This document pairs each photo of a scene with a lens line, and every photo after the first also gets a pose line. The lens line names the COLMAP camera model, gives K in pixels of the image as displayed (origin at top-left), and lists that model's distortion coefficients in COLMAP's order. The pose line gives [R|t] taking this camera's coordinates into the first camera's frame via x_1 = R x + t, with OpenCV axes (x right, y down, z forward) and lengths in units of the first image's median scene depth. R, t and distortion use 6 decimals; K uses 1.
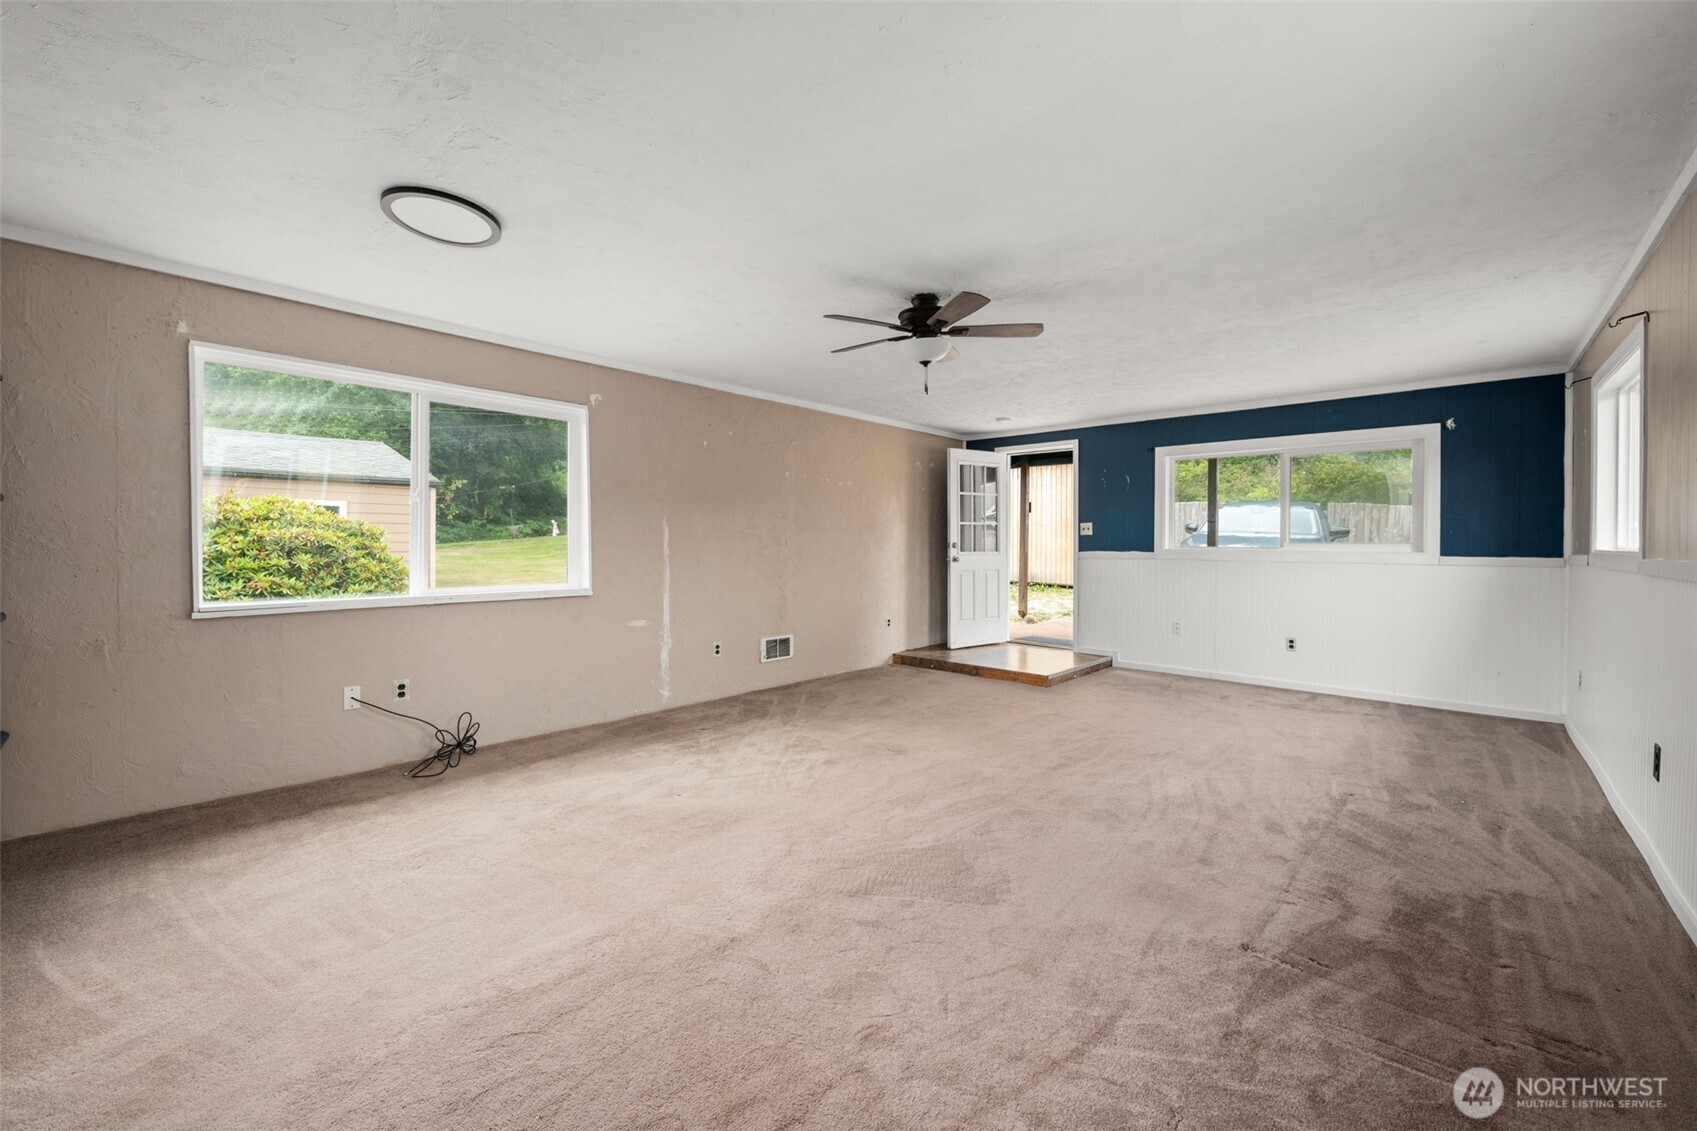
lens RADIAL K [[677.3, 0, 854.9], [0, 677.3, 562.5], [0, 0, 1]] dist [0.001722, -0.000538]
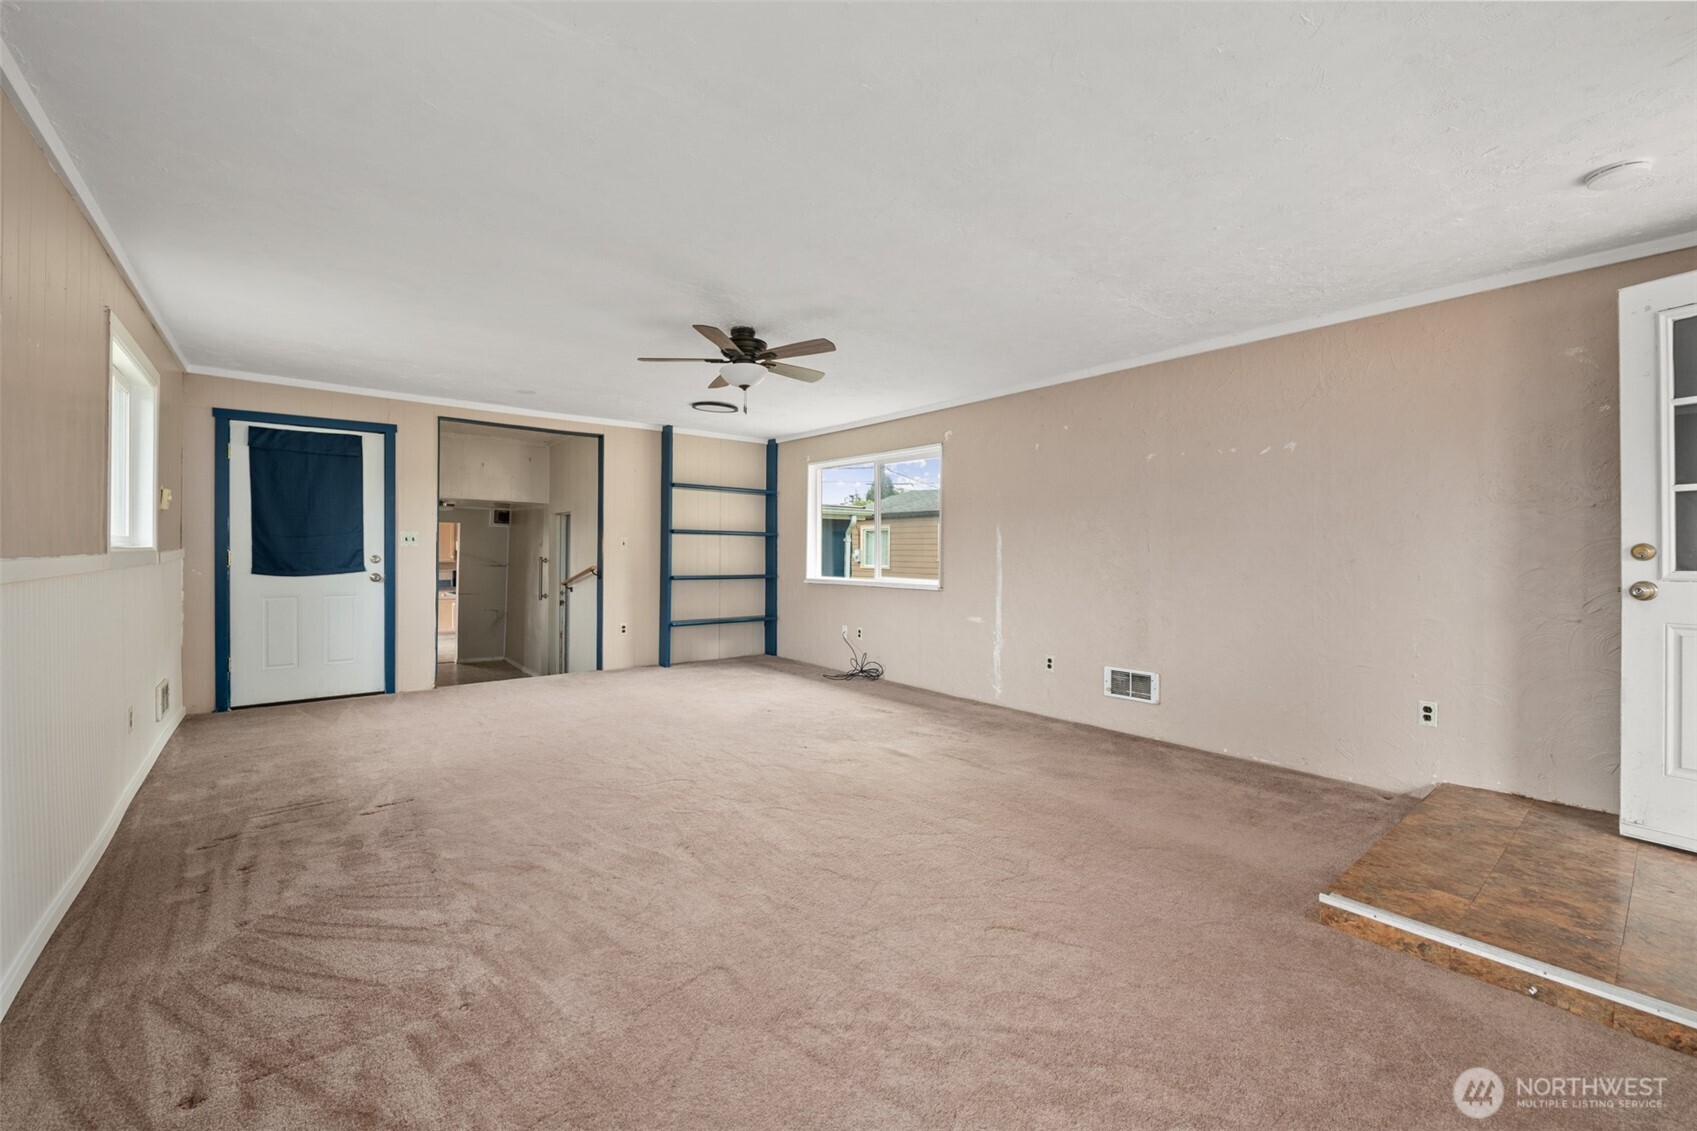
lens RADIAL K [[677.3, 0, 846.5], [0, 677.3, 552.7], [0, 0, 1]] dist [0.001722, -0.000538]
pose [[-0.150903, 0.002440, -0.988546, 0.759808], [-0.024093, 0.999691, 0.006145, -0.022714], [0.988255, 0.024744, -0.150797, 0.860830]]
